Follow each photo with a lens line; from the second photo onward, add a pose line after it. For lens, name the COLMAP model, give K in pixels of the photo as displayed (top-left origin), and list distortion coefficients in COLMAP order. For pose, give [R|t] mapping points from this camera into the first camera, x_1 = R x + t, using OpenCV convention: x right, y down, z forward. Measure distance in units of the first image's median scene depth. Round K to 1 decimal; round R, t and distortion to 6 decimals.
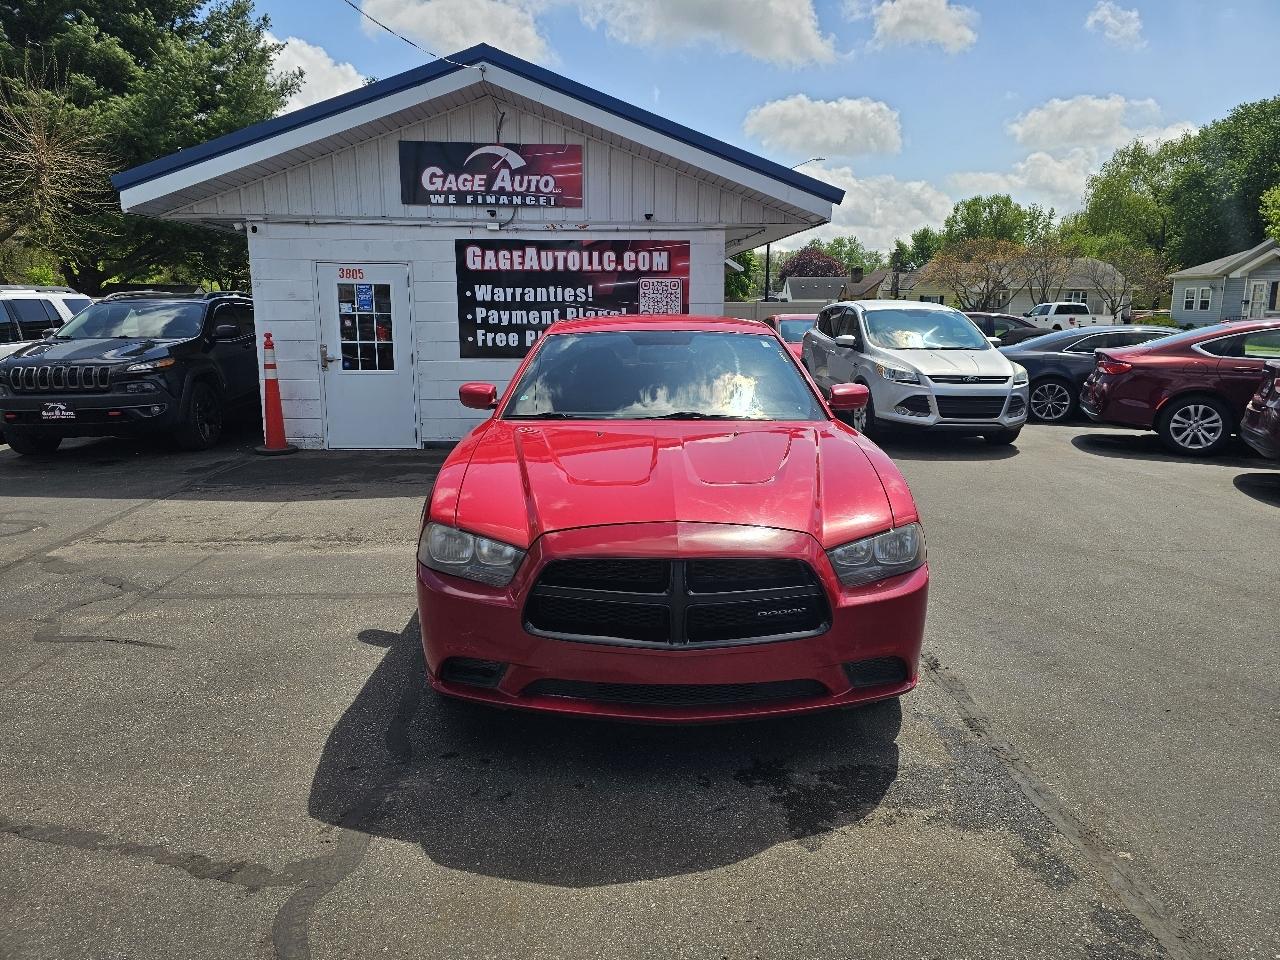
lens RADIAL K [[857.2, 0, 646.3], [0, 857.2, 473.7], [0, 0, 1]] dist [0.056796, -0.035383]
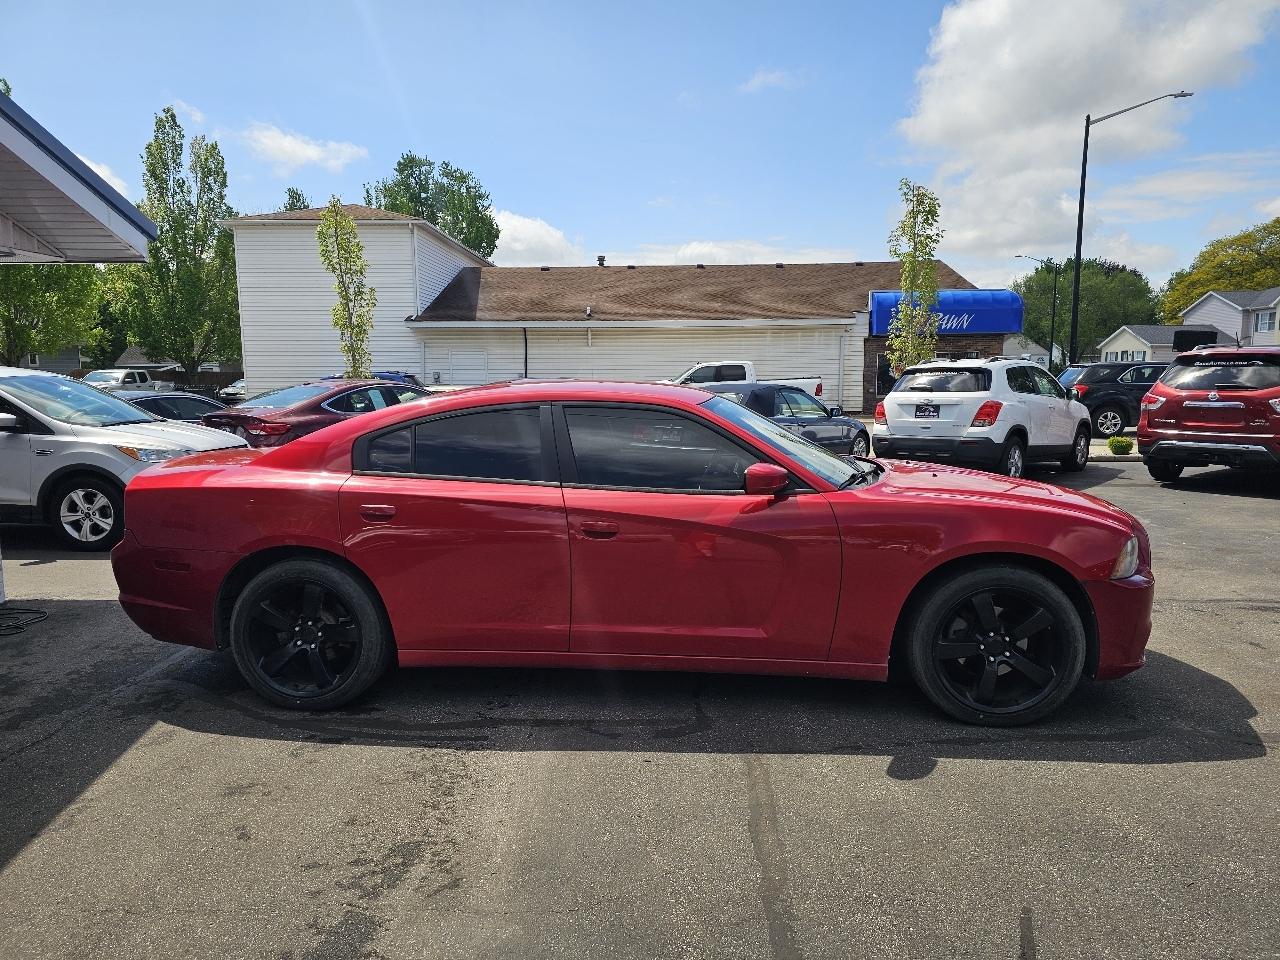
lens RADIAL K [[857.2, 0, 632.1], [0, 857.2, 474.4], [0, 0, 1]] dist [0.056796, -0.035383]
pose [[0.087942, -0.126760, 0.988027, -0.506875], [0.196096, 0.974664, 0.107592, -0.102393], [-0.976633, 0.184287, 0.110571, 0.505666]]
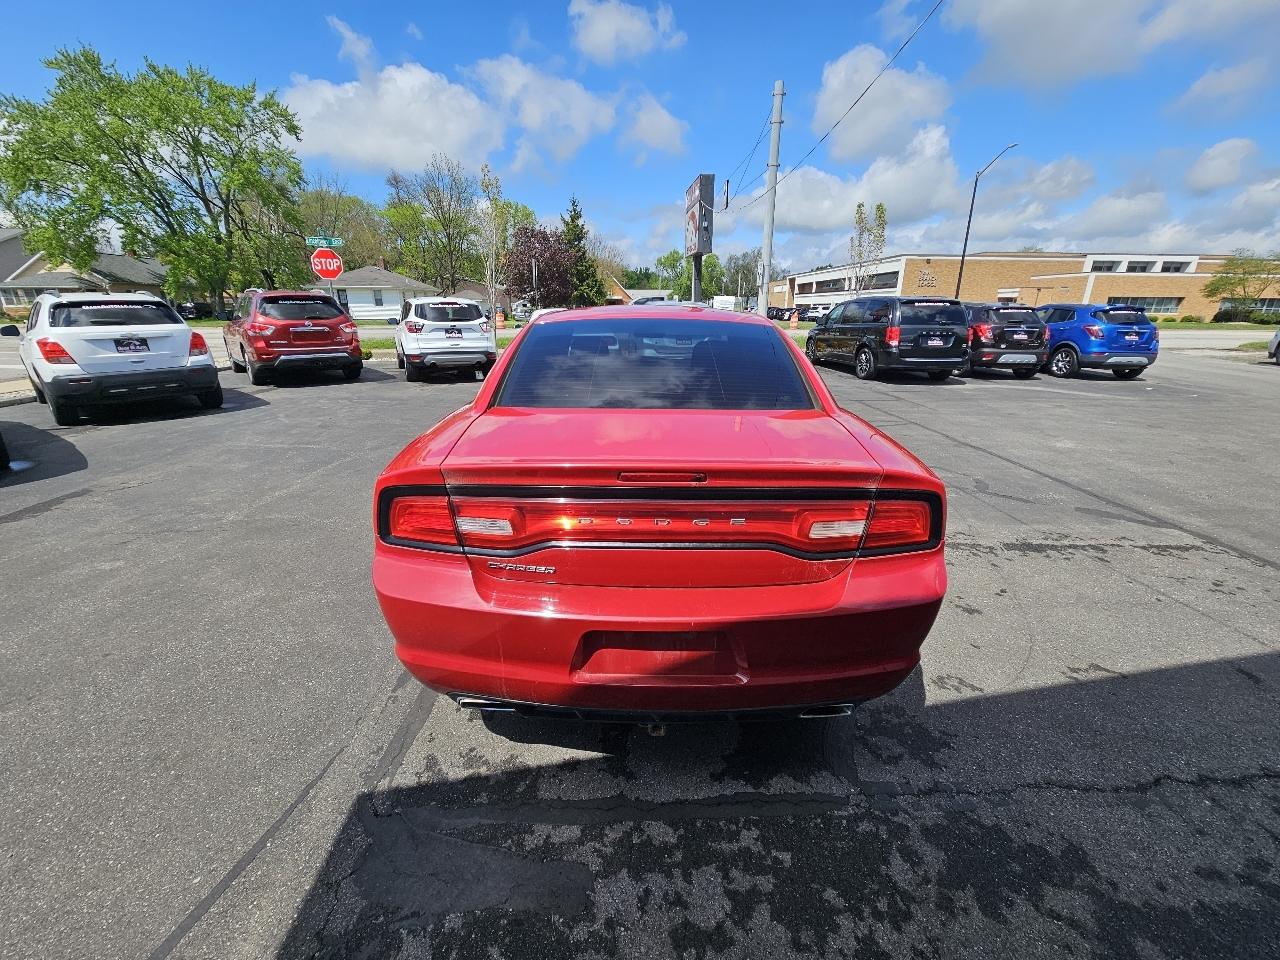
lens RADIAL K [[517.6, 0, 640.0], [0, 517.6, 479.7], [0, 0, 1]] dist [-0.000978, -0.000182]
pose [[-0.999841, -0.015152, 0.009414, 0.011576], [-0.008617, 0.872316, 0.488867, -0.179764], [-0.015620, 0.488708, -0.872307, 0.959408]]
